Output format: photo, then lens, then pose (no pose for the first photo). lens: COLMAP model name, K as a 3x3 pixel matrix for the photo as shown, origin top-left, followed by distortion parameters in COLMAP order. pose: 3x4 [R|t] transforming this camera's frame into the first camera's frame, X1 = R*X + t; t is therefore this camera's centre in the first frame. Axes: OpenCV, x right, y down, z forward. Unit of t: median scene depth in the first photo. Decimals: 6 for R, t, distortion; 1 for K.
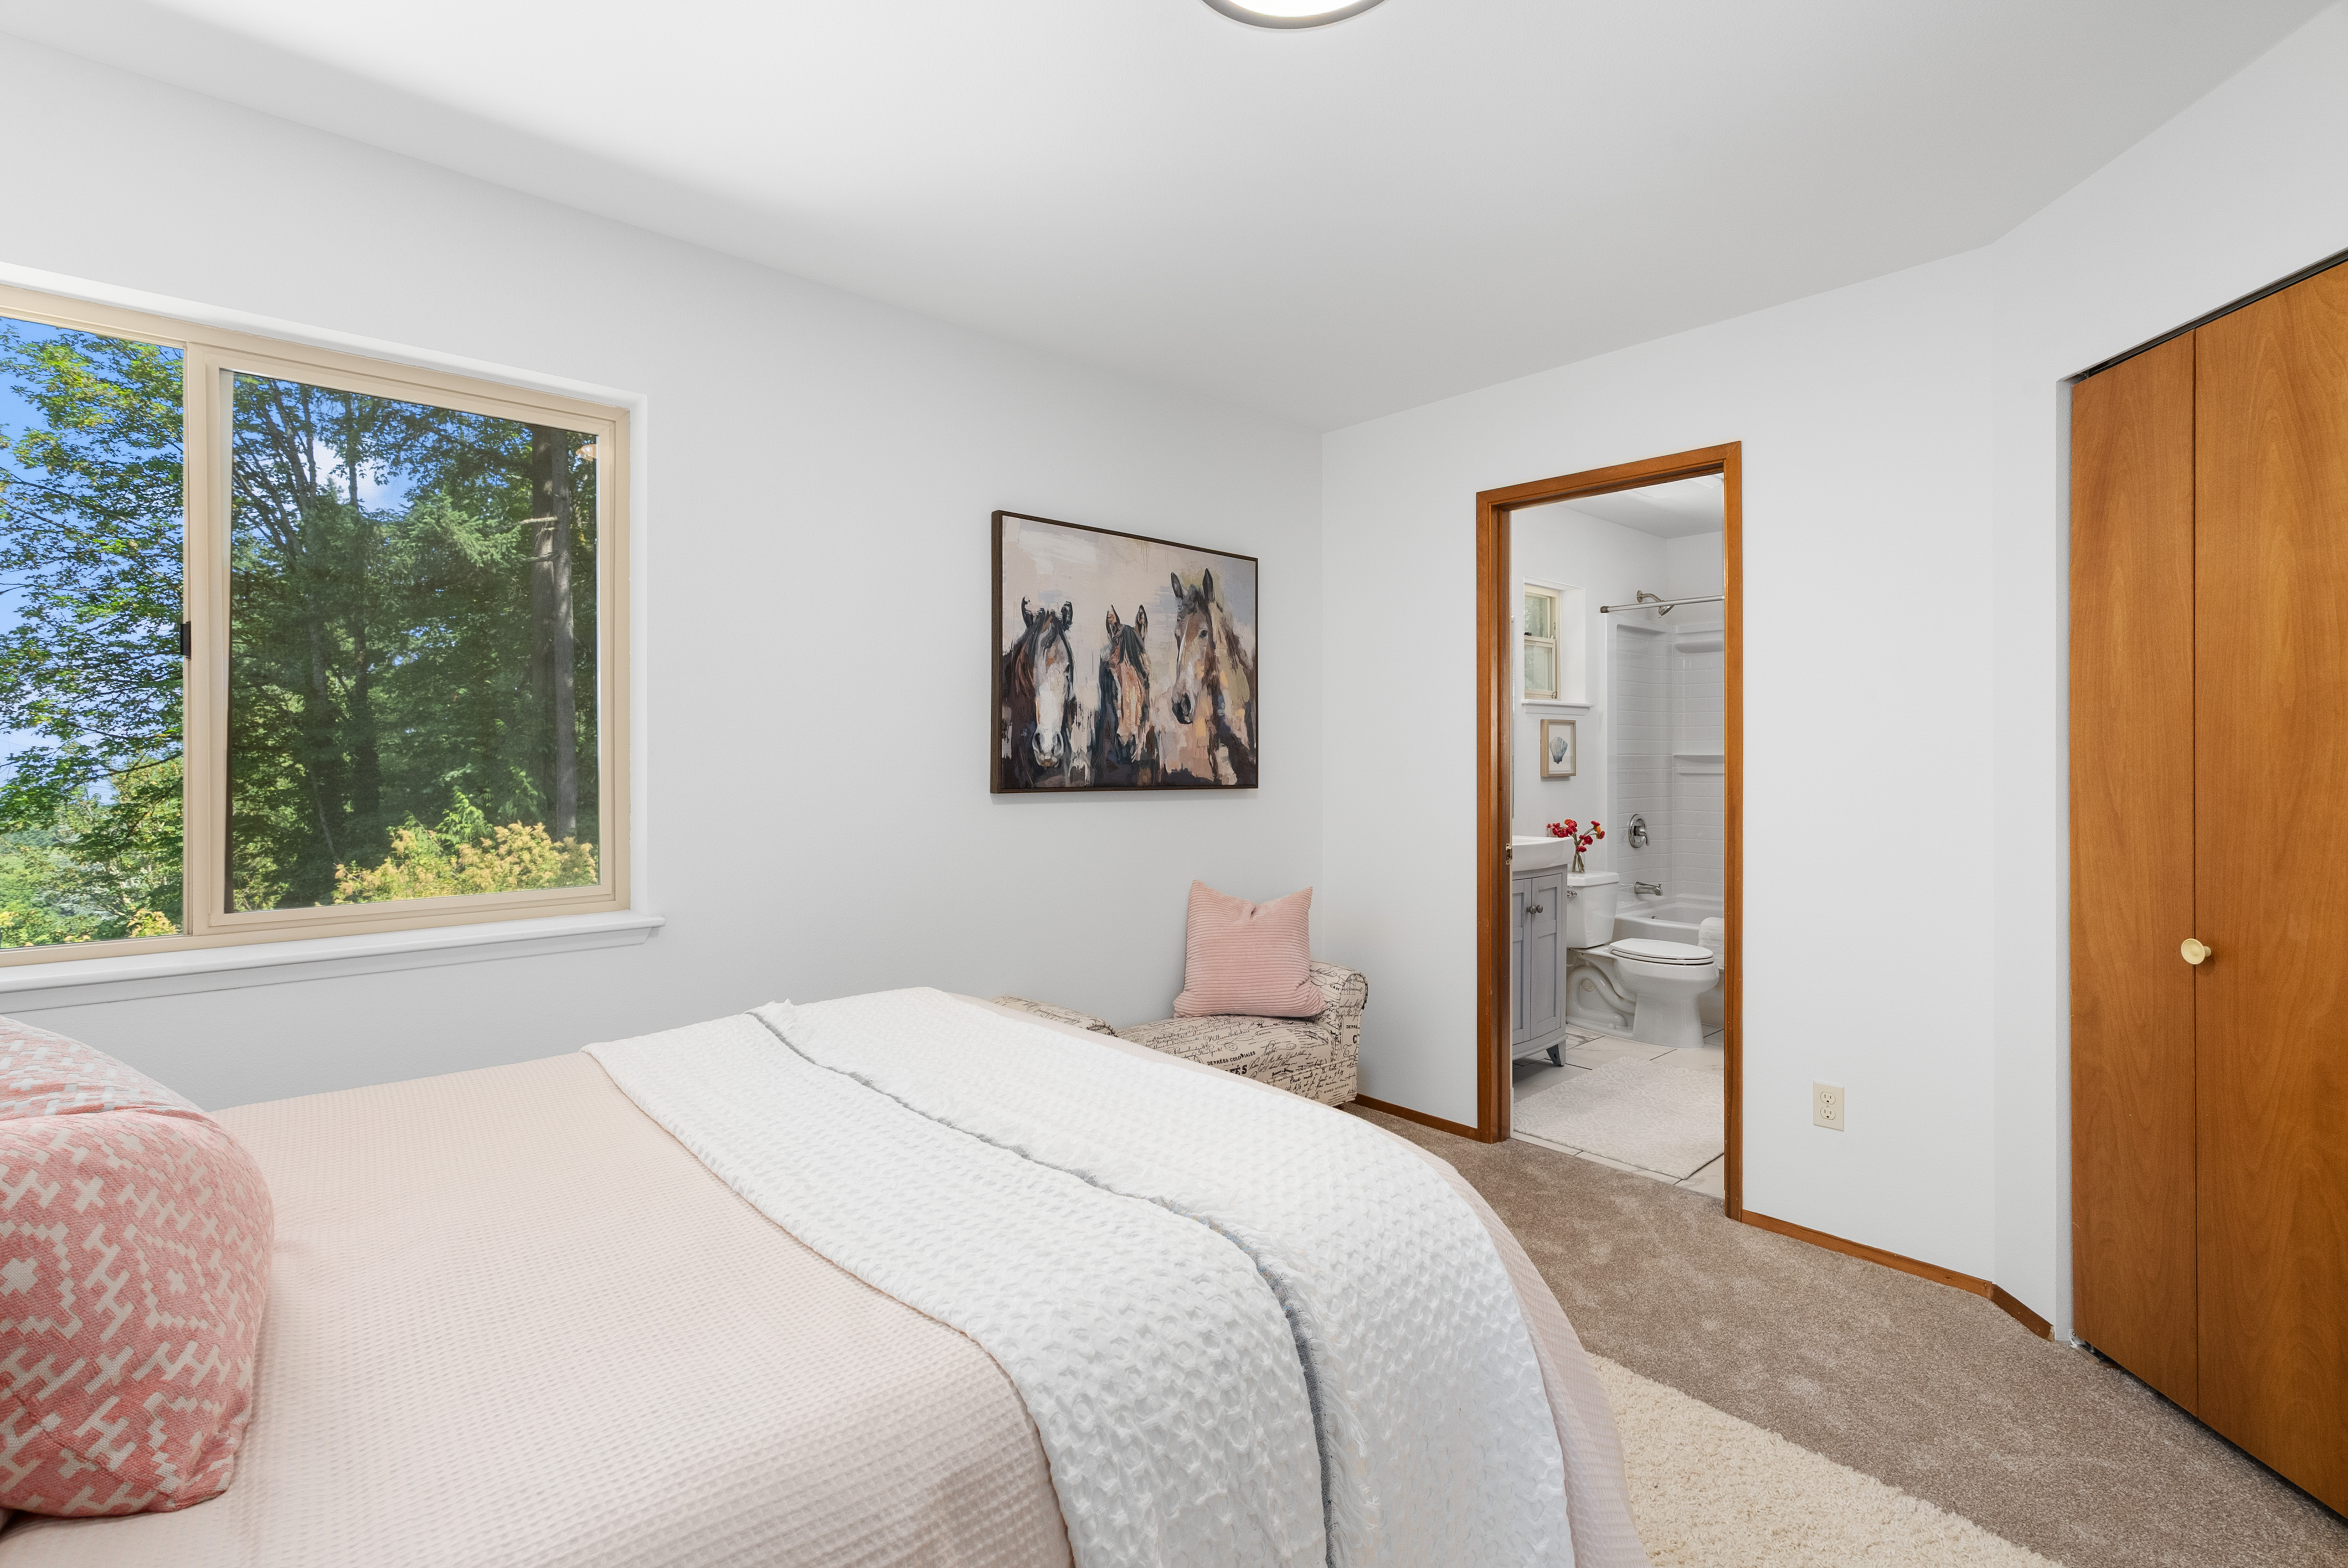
lens RADIAL K [[1074.9, 0, 1161.5], [0, 1074.9, 754.4], [0, 0, 1]] dist [-0.009423, 0.004916]
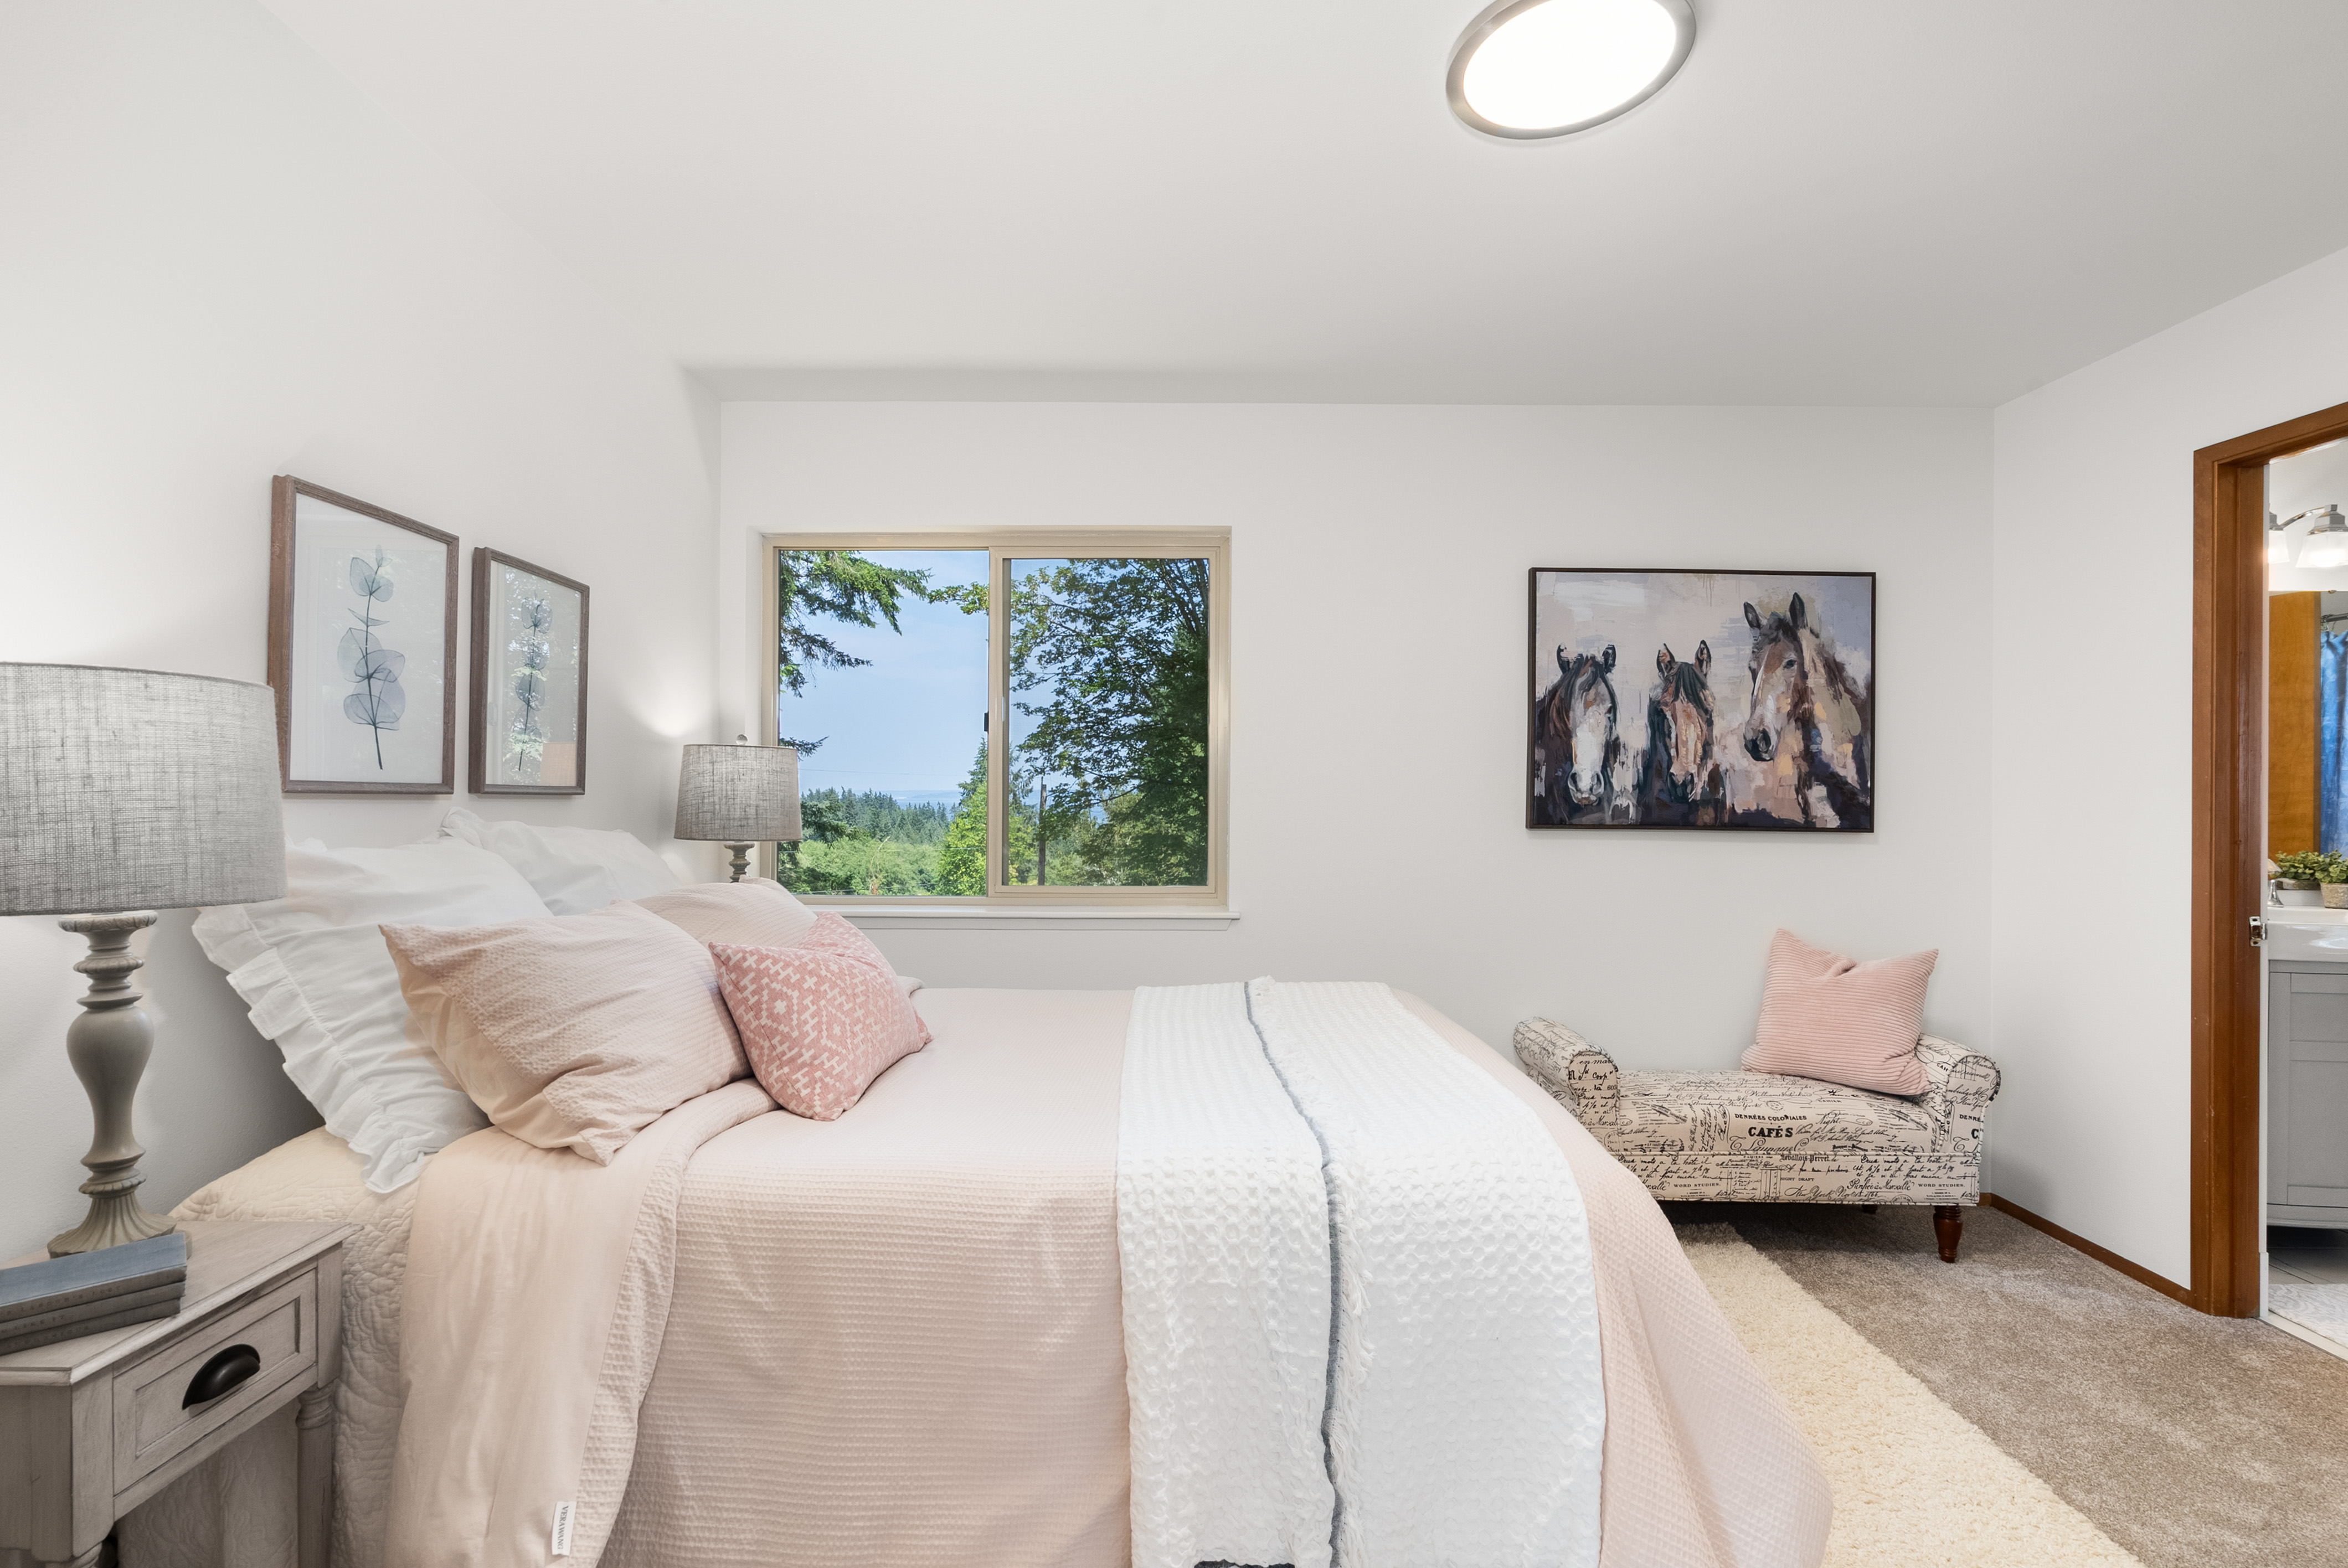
lens RADIAL K [[1074.9, 0, 1170.7], [0, 1074.9, 796.0], [0, 0, 1]] dist [-0.009423, 0.004916]
pose [[0.748711, 0.008522, -0.662841, 0.166266], [-0.005303, 0.999962, 0.006866, -0.001190], [0.662875, -0.001626, 0.748728, -0.029127]]
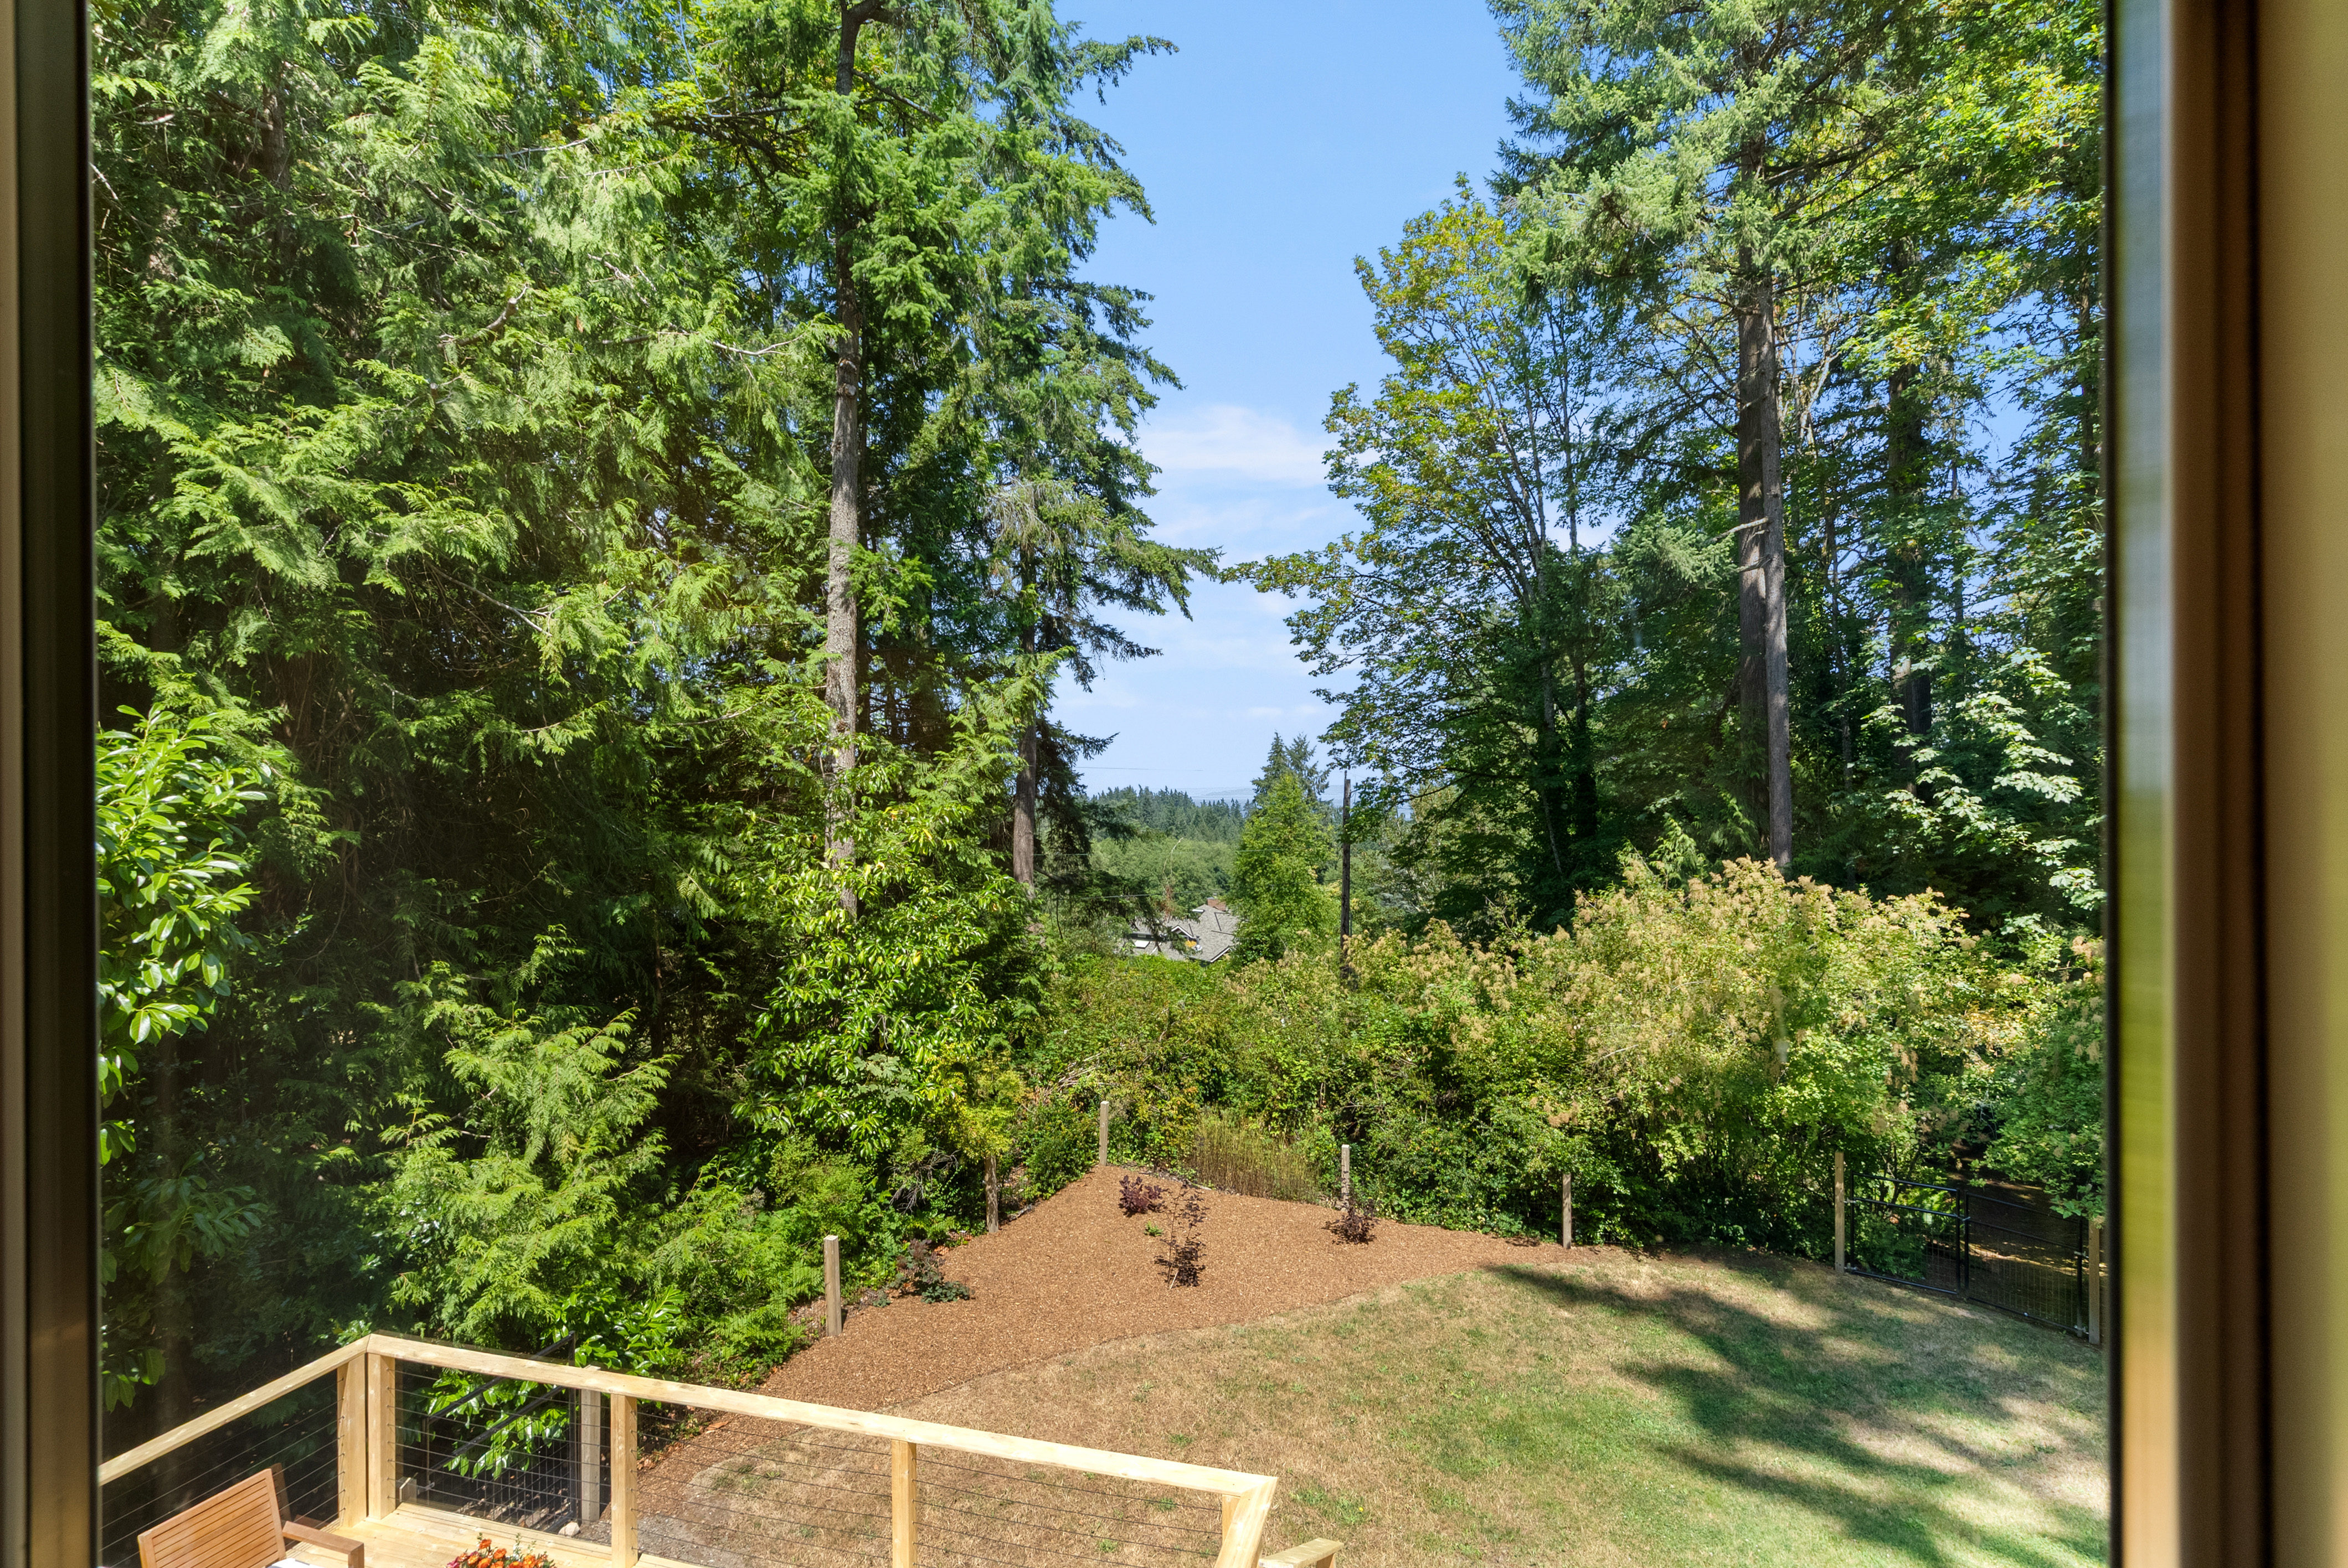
lens RADIAL K [[1074.9, 0, 1177.8], [0, 1074.9, 801.8], [0, 0, 1]] dist [-0.009423, 0.004916]
pose [[0.550064, 0.008316, -0.835081, -0.348832], [0.009149, 0.999830, 0.015983, -0.002751], [0.835072, -0.016432, 0.549895, 0.344045]]
